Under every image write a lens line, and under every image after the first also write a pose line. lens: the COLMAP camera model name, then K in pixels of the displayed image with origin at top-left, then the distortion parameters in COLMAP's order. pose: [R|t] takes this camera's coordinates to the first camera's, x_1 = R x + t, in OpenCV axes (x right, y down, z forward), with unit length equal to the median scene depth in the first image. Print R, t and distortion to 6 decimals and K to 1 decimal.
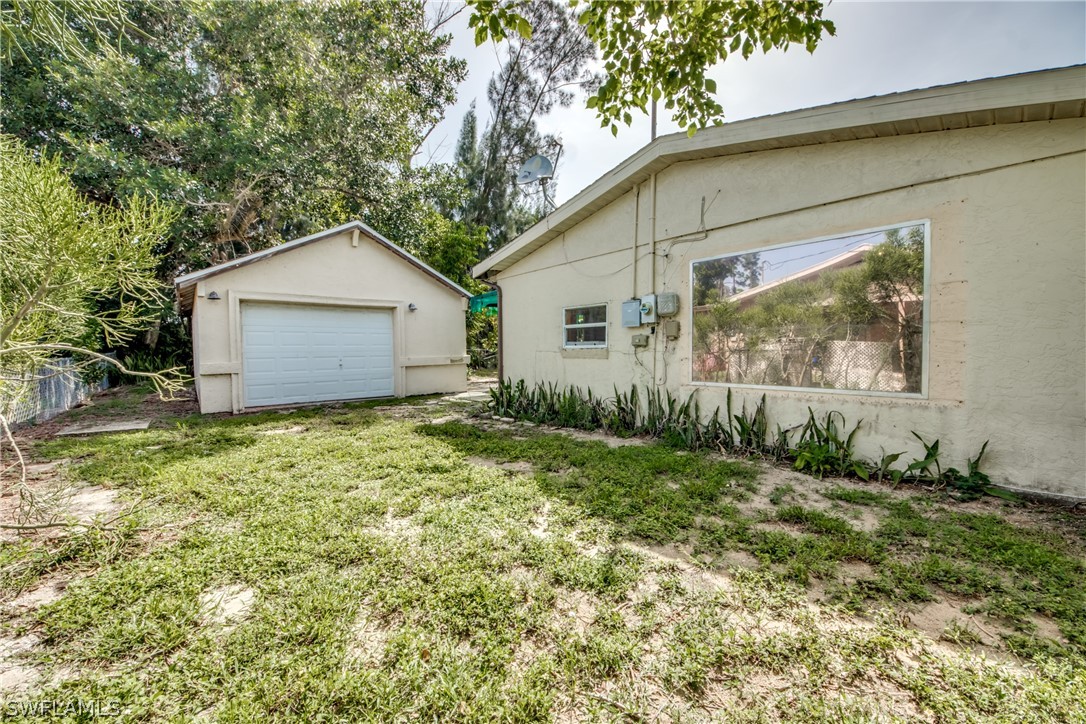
lens RADIAL K [[442.2, 0, 543.1], [0, 442.2, 368.4], [0, 0, 1]] dist [0.022961, -0.007719]
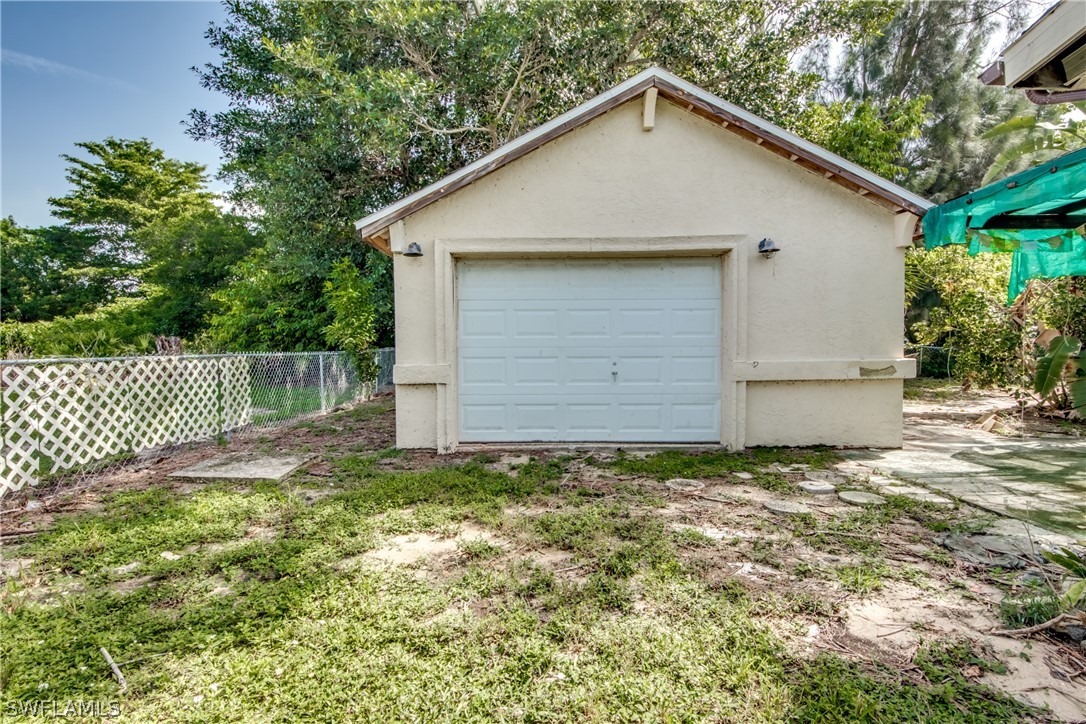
lens RADIAL K [[495.7, 0, 540.8], [0, 495.7, 363.4], [0, 0, 1]] dist [0.014178, -0.007071]
pose [[0.771806, 0.026918, -0.635288, -0.158109], [-0.032696, 0.999462, 0.002626, -0.017345], [0.635017, 0.018745, 0.772270, 0.497327]]
